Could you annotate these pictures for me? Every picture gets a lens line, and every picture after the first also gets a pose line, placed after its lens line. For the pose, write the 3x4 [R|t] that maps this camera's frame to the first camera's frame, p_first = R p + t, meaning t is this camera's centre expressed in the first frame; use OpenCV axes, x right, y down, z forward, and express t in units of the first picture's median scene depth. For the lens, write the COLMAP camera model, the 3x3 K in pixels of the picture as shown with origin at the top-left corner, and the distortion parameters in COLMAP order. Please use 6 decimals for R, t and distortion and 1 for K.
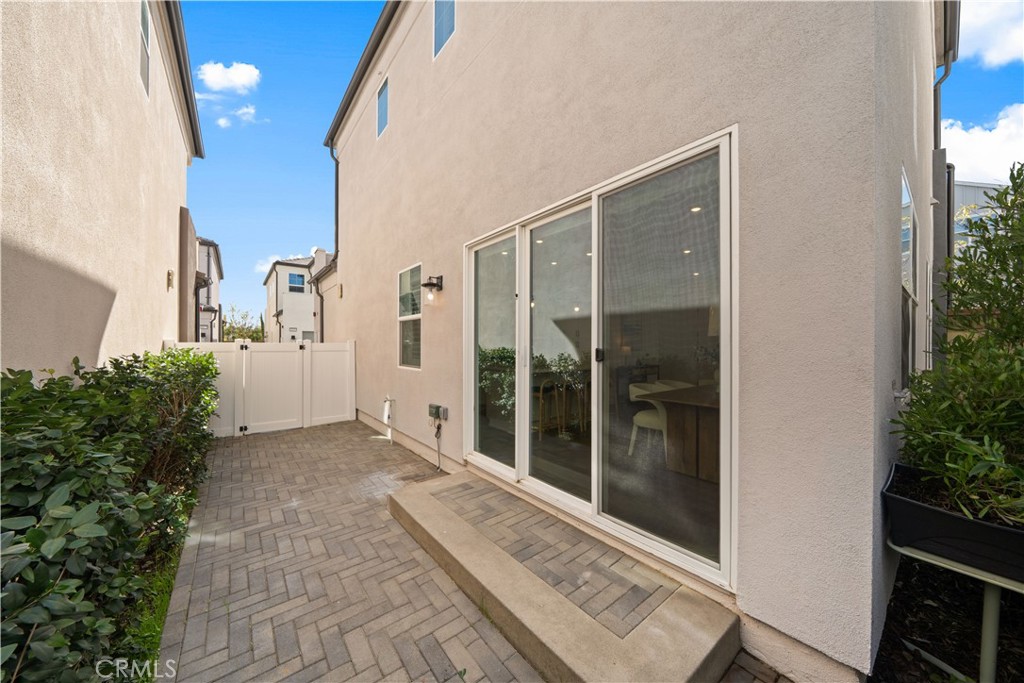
lens RADIAL K [[350.6, 0, 516.3], [0, 350.6, 345.5], [0, 0, 1]] dist [-0.000339, 0.000152]
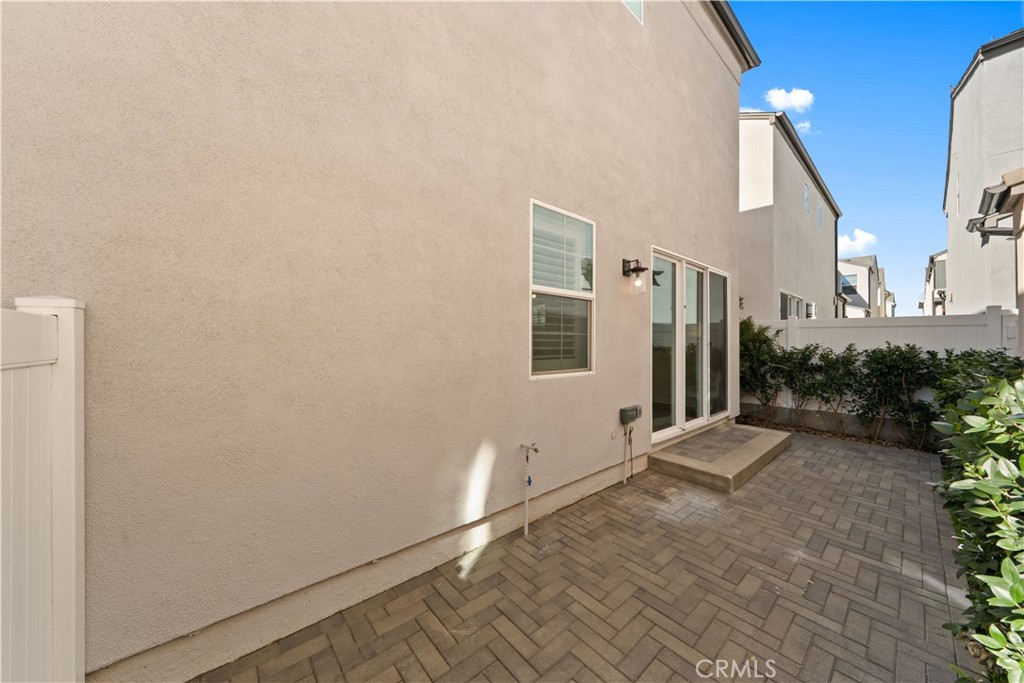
lens RADIAL K [[350.6, 0, 515.9], [0, 350.6, 341.5], [0, 0, 1]] dist [-0.000339, 0.000152]
pose [[-0.043601, 0.001518, 0.999048, -1.443400], [-0.002911, 0.999994, -0.001646, 0.012221], [-0.999045, -0.002980, -0.043597, 1.752555]]
